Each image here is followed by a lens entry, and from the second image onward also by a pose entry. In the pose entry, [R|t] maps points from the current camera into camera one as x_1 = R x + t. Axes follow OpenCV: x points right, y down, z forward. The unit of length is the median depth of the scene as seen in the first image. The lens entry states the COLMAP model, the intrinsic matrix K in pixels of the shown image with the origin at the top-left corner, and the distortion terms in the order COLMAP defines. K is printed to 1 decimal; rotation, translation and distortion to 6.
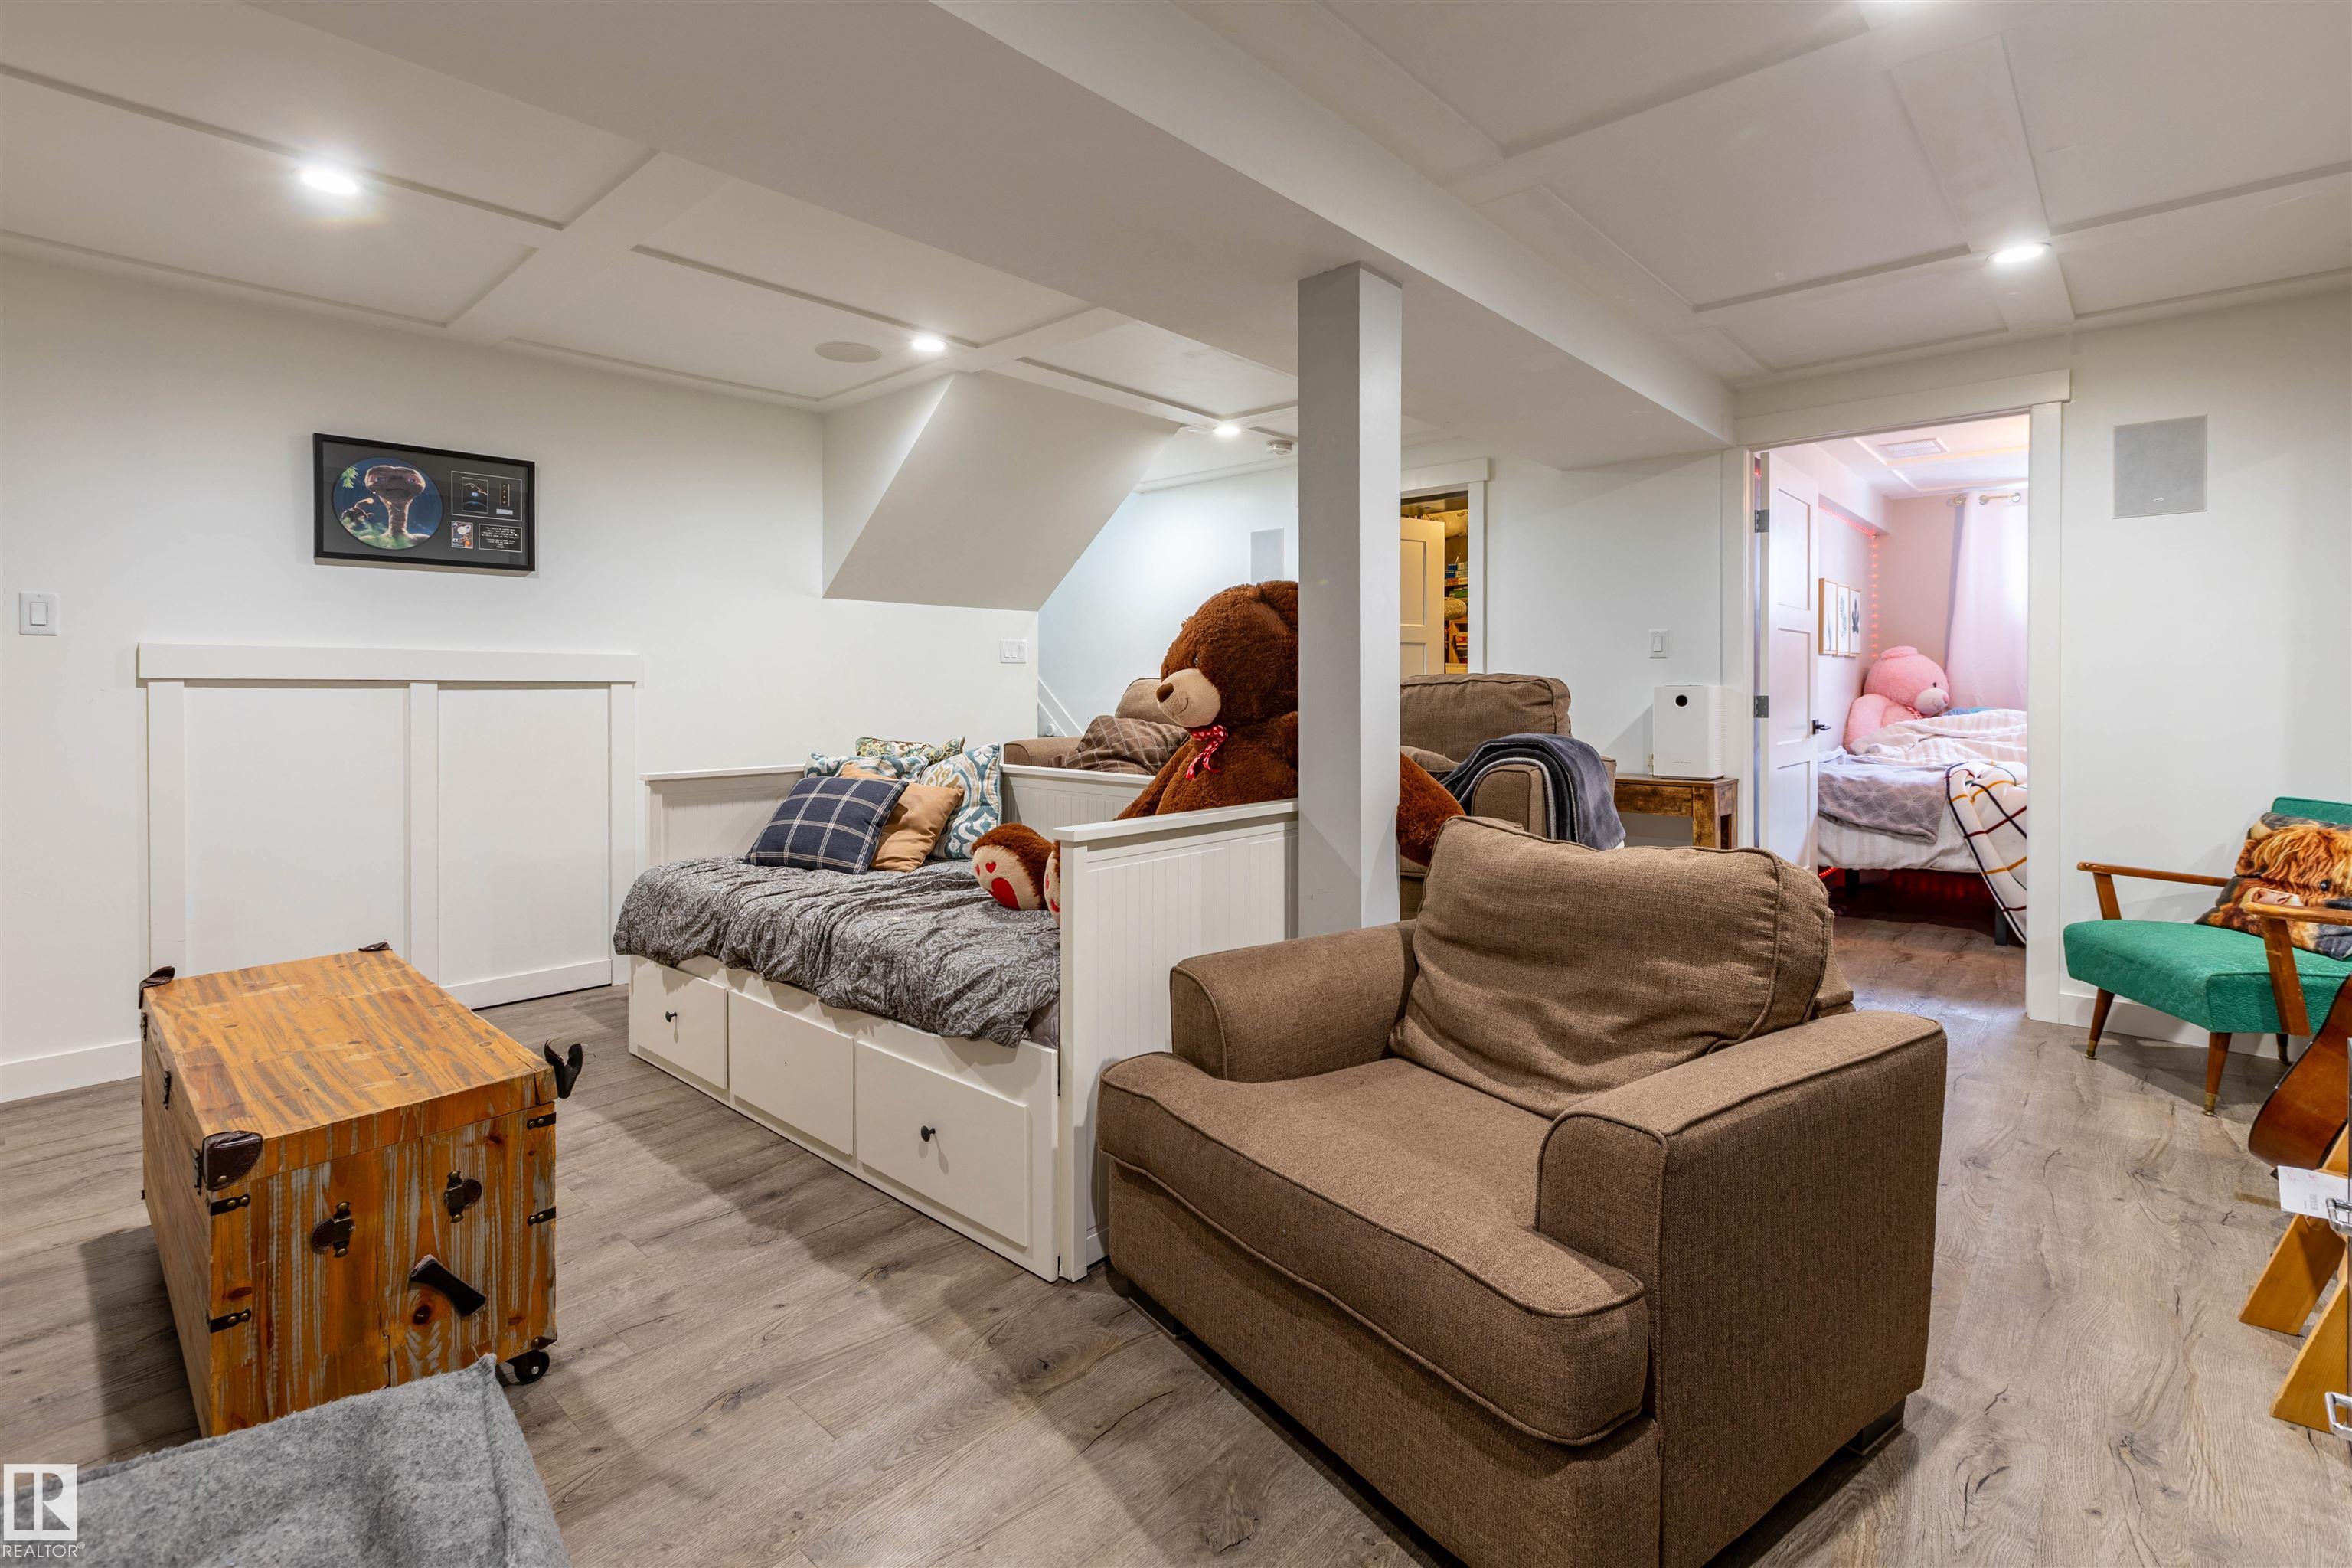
lens RADIAL K [[1096.9, 0, 1175.1], [0, 1096.9, 697.2], [0, 0, 1]] dist [0.000384, 0.000136]
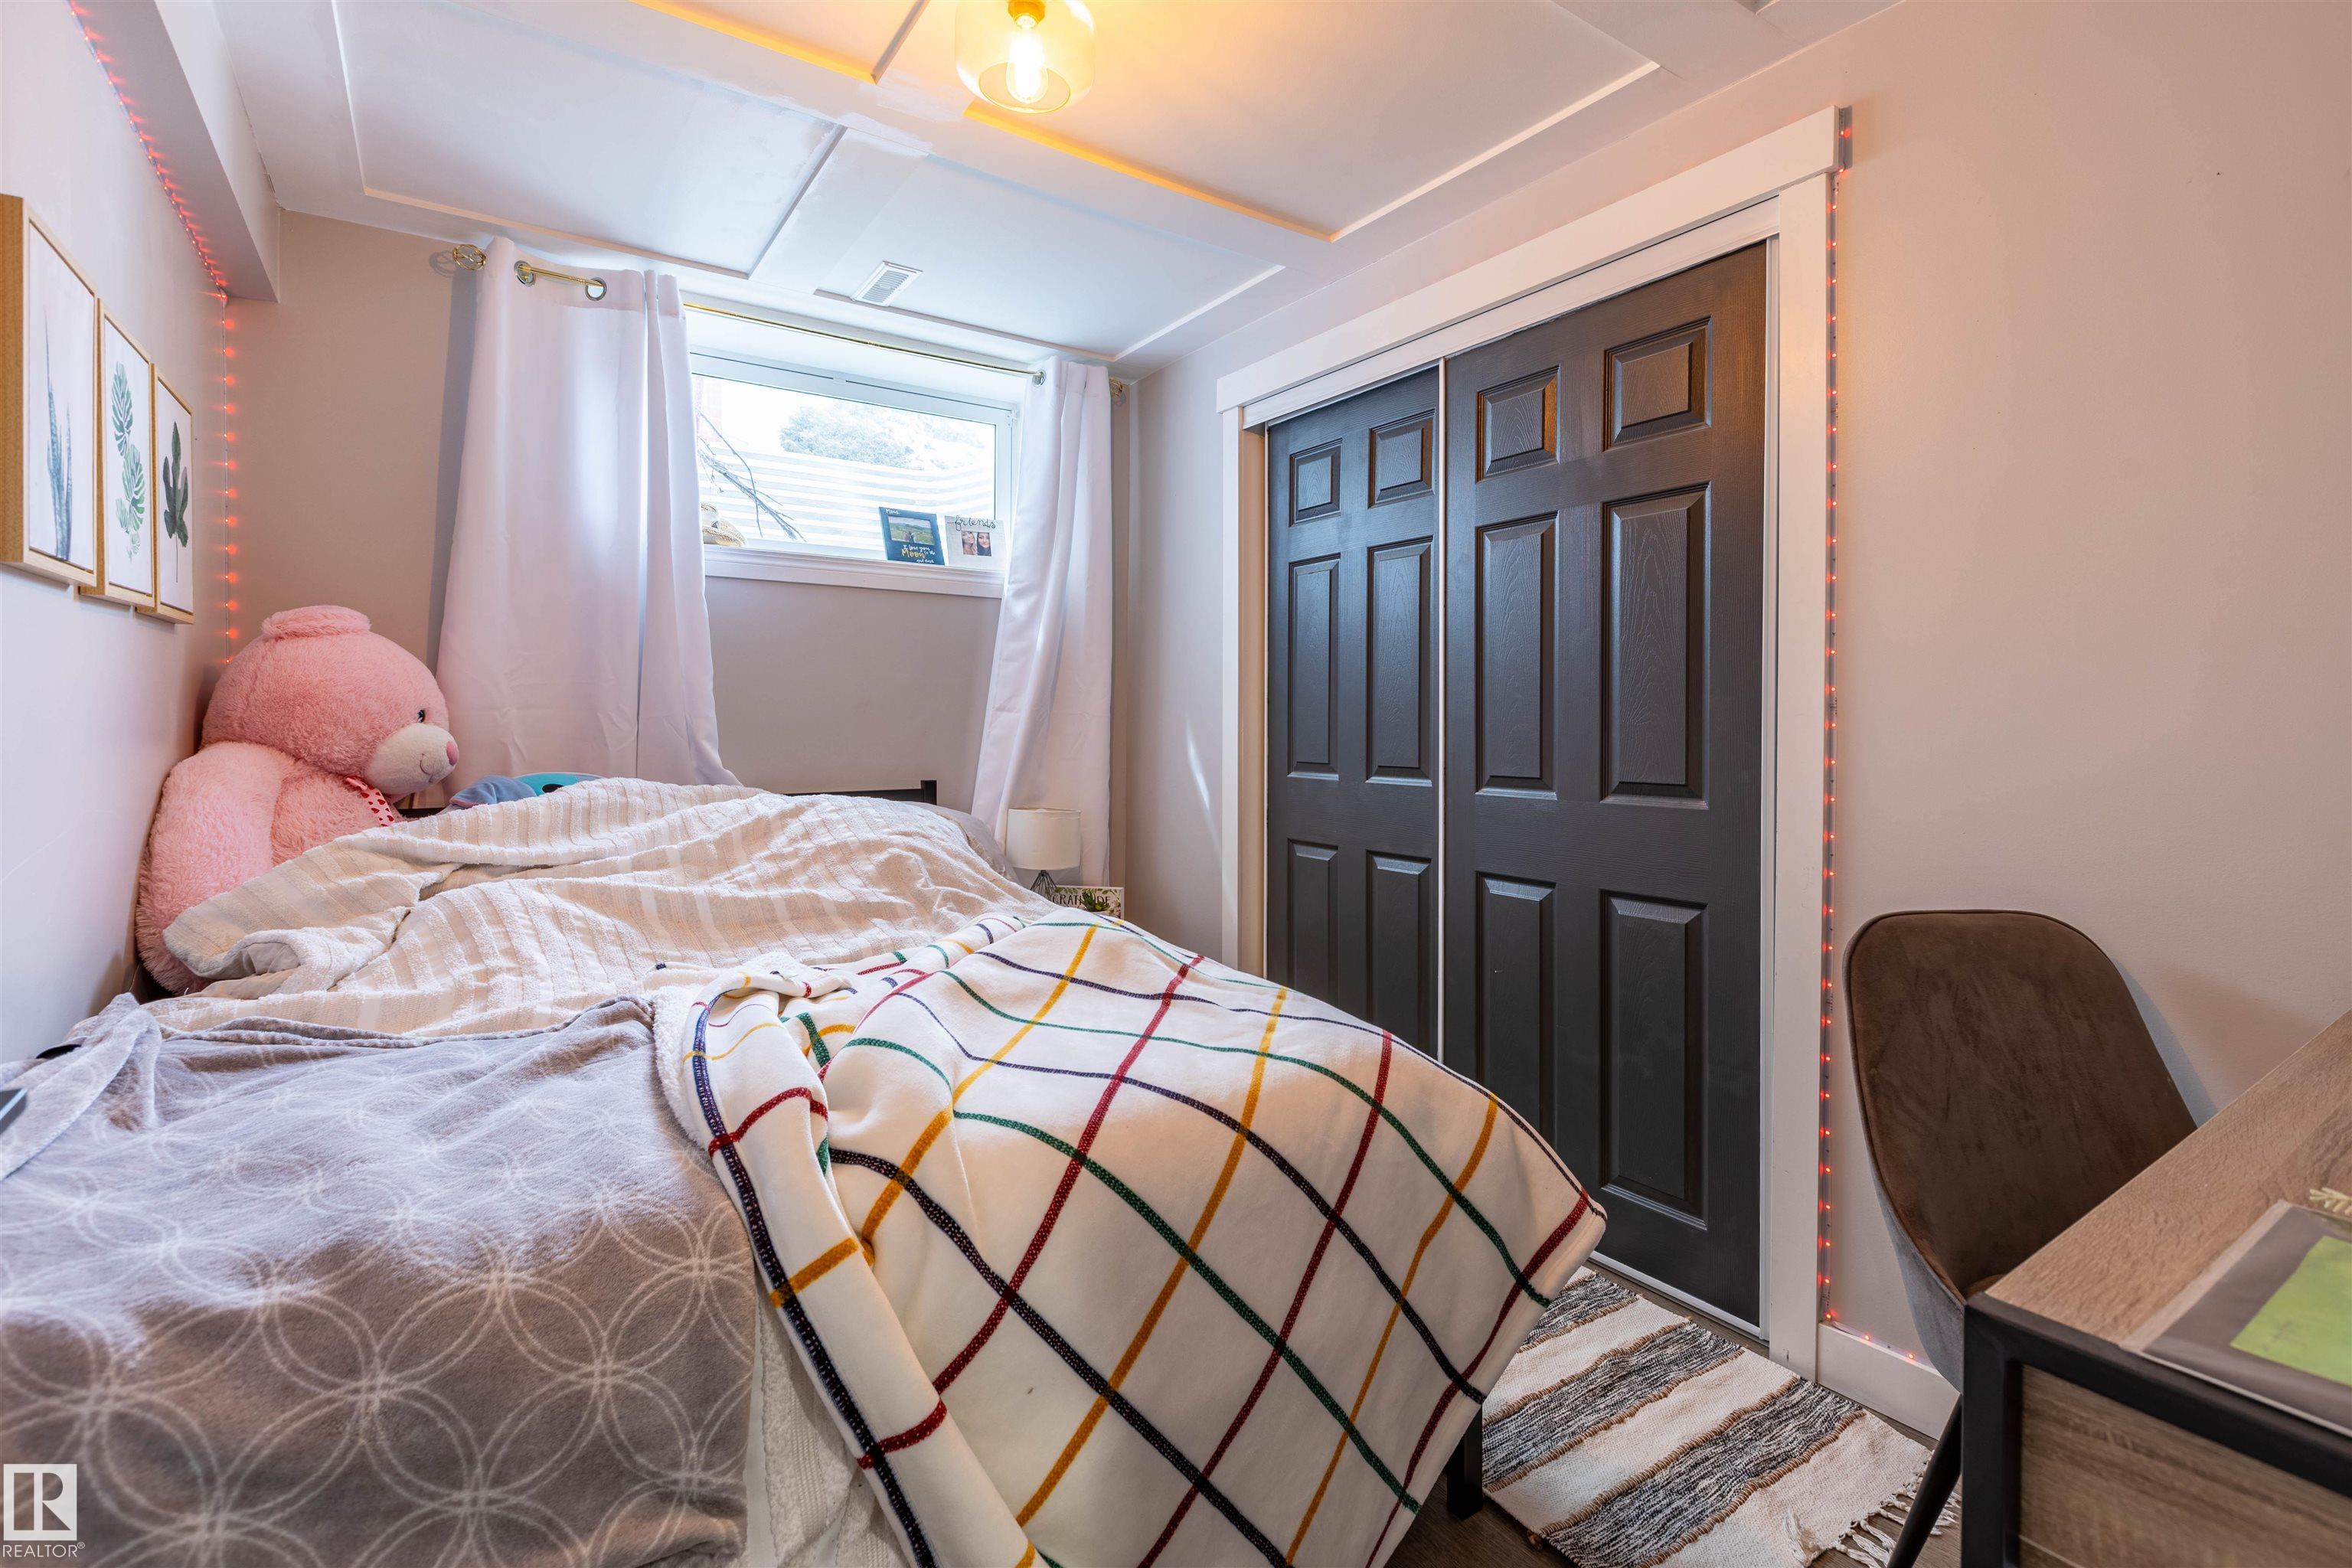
lens RADIAL K [[1065.5, 0, 1176.0], [0, 1065.5, 723.9], [0, 0, 1]] dist [-0.000735, 0.000180]
pose [[0.237001, -0.002639, 0.971506, 0.407308], [0.006936, 0.999975, 0.001024, -0.007152], [-0.971485, 0.006496, 0.237014, 0.674208]]
